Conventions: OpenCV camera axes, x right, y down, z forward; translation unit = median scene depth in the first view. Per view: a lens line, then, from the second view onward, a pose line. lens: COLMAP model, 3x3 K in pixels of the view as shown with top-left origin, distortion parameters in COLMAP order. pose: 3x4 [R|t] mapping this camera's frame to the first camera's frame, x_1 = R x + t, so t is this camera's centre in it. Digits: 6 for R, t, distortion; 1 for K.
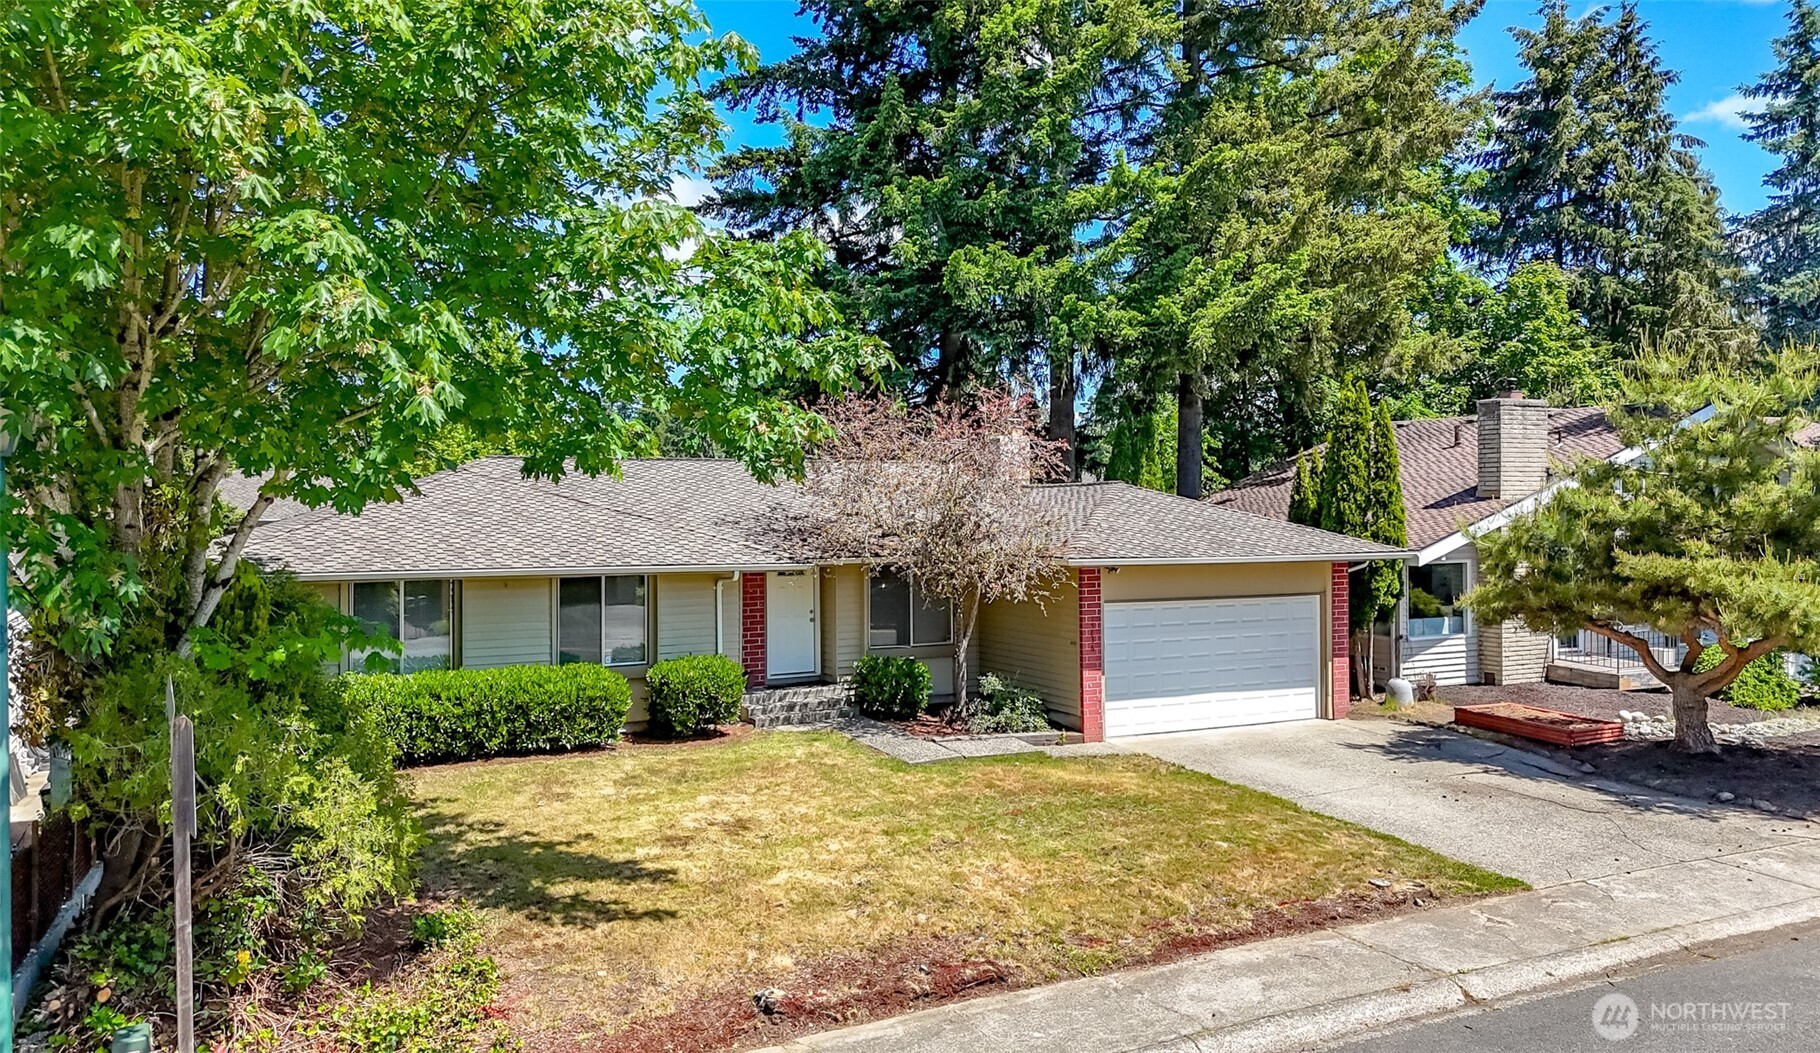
lens RADIAL K [[1226.6, 0, 908.8], [0, 1226.6, 523.5], [0, 0, 1]] dist [0.051959, -0.010416]
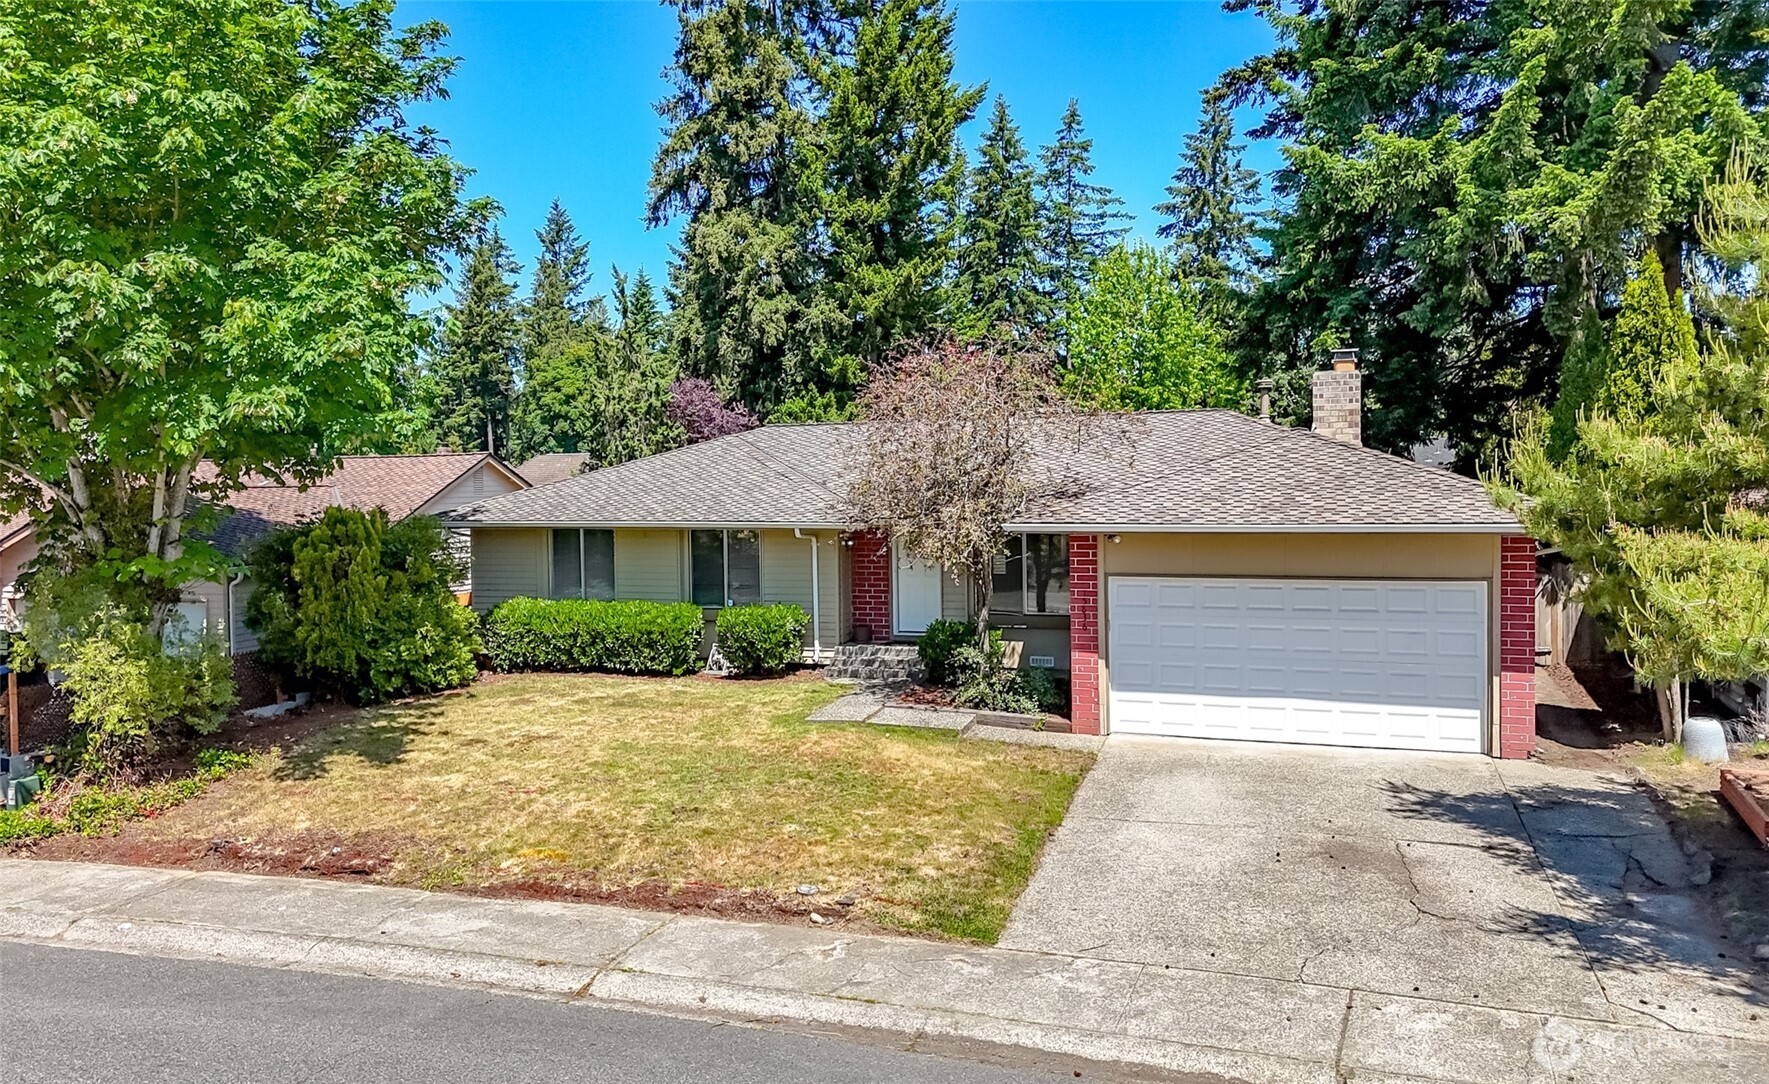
lens RADIAL K [[1292.2, 0, 884.6], [0, 1292.2, 543.7], [0, 0, 1]] dist [0.054580, 0.000464]
pose [[0.710051, 0.031724, -0.703435, 1.037396], [0.003791, 0.998798, 0.048872, -0.003539], [0.704140, -0.037368, 0.709077, 0.379245]]
